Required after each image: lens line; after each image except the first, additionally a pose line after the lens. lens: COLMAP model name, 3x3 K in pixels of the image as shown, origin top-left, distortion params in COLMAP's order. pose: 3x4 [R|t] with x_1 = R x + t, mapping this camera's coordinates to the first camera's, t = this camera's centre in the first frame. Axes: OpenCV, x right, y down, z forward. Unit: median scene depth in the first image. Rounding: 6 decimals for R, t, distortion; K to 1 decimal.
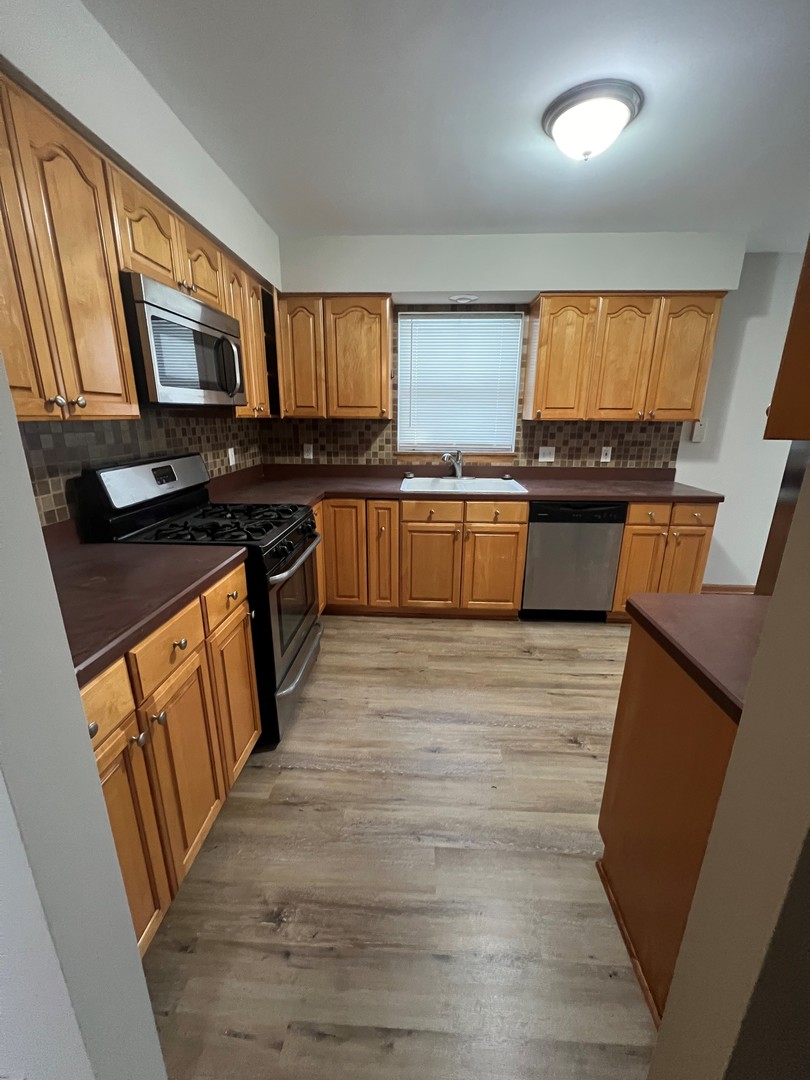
lens RADIAL K [[430.5, 0, 404.8], [0, 430.5, 536.6], [0, 0, 1]] dist [-0.000244, -0.000122]
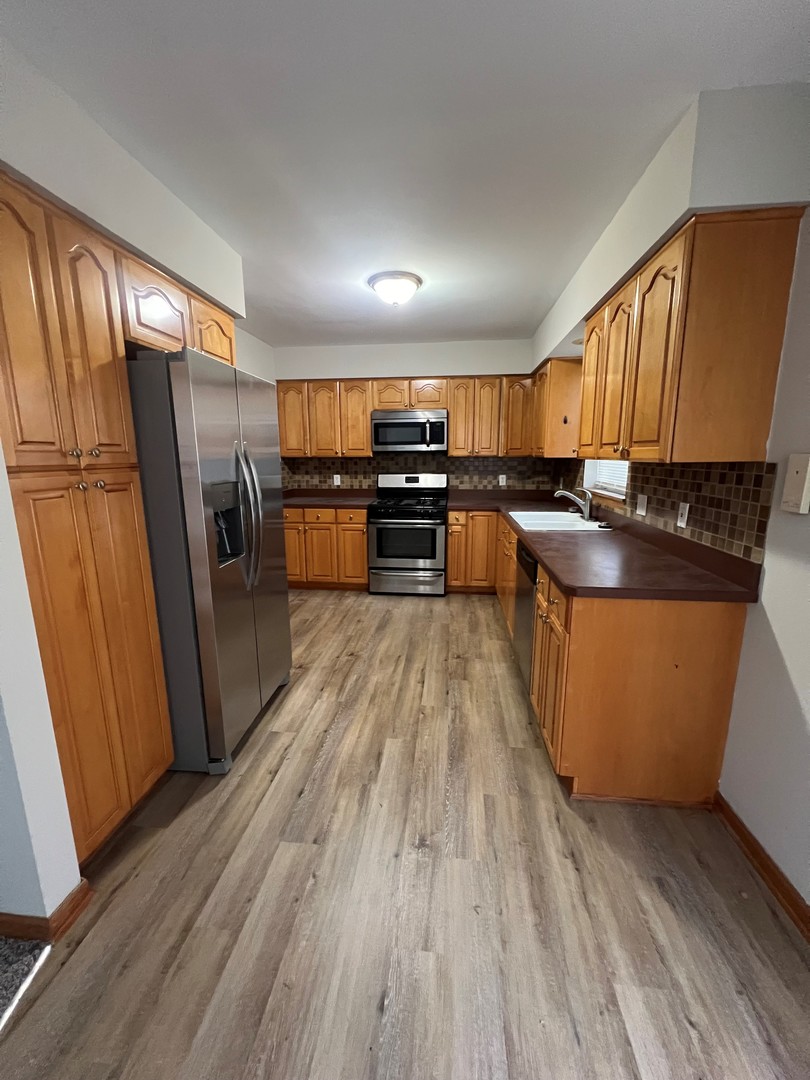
lens RADIAL K [[430.5, 0, 405.0], [0, 430.5, 538.7], [0, 0, 1]] dist [-0.000244, -0.000122]
pose [[-0.061446, 0.186431, -0.980545, 1.340837], [-0.267868, 0.943281, 0.196132, -0.212565], [0.961494, 0.274708, -0.008022, 0.777668]]
